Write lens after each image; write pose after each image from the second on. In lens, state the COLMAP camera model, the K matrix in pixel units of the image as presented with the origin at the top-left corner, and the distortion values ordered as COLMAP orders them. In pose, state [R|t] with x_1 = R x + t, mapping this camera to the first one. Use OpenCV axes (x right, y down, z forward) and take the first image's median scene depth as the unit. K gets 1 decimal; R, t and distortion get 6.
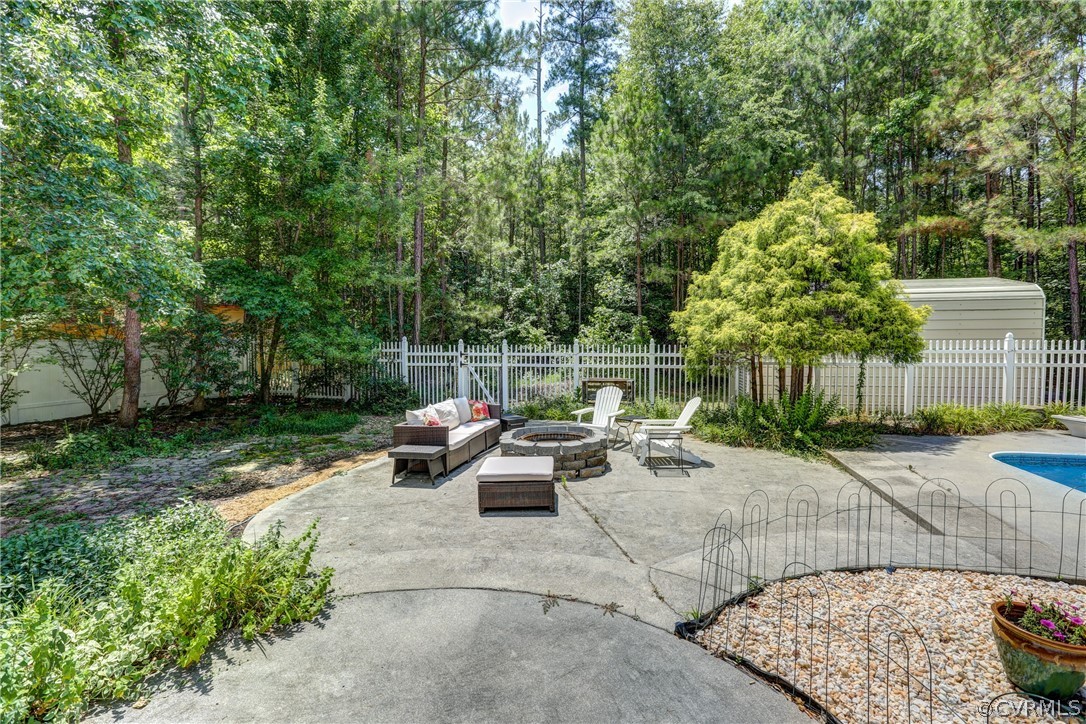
lens RADIAL K [[490.3, 0, 543.0], [0, 490.3, 362.0], [0, 0, 1]] dist [-0.063703, 0.021072]
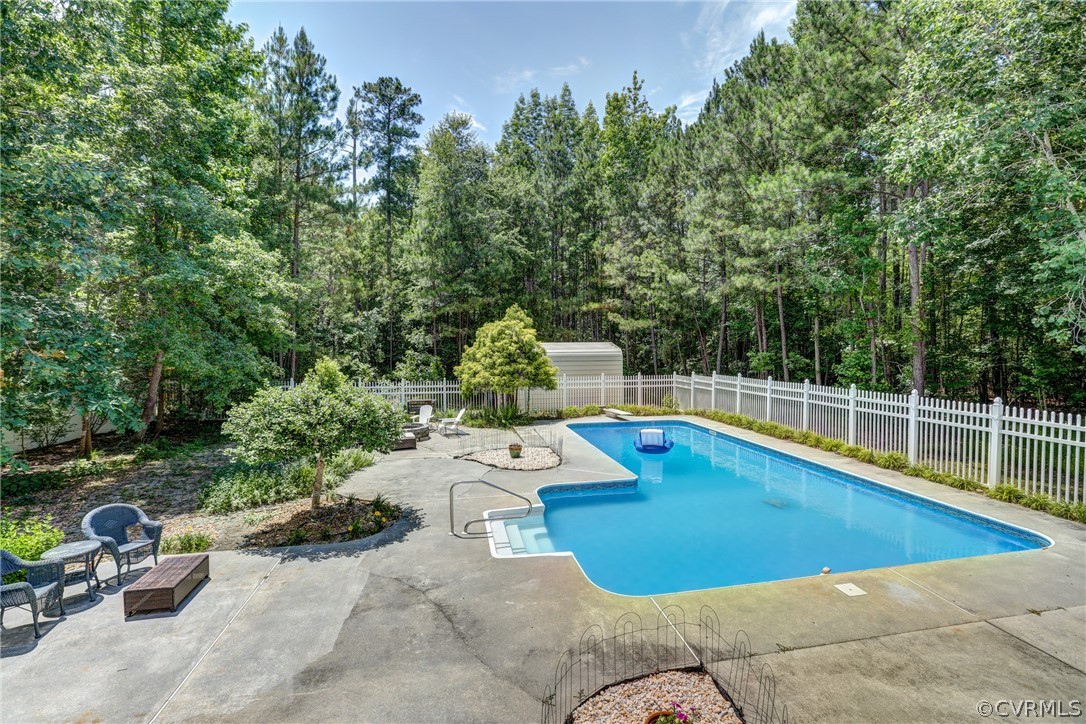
lens RADIAL K [[490.3, 0, 543.0], [0, 490.3, 362.0], [0, 0, 1]] dist [-0.063703, 0.021072]
pose [[0.911063, -0.011315, 0.412112, -0.266641], [0.019194, 0.999703, -0.014984, -0.093189], [-0.411820, 0.021561, 0.911010, -1.124404]]
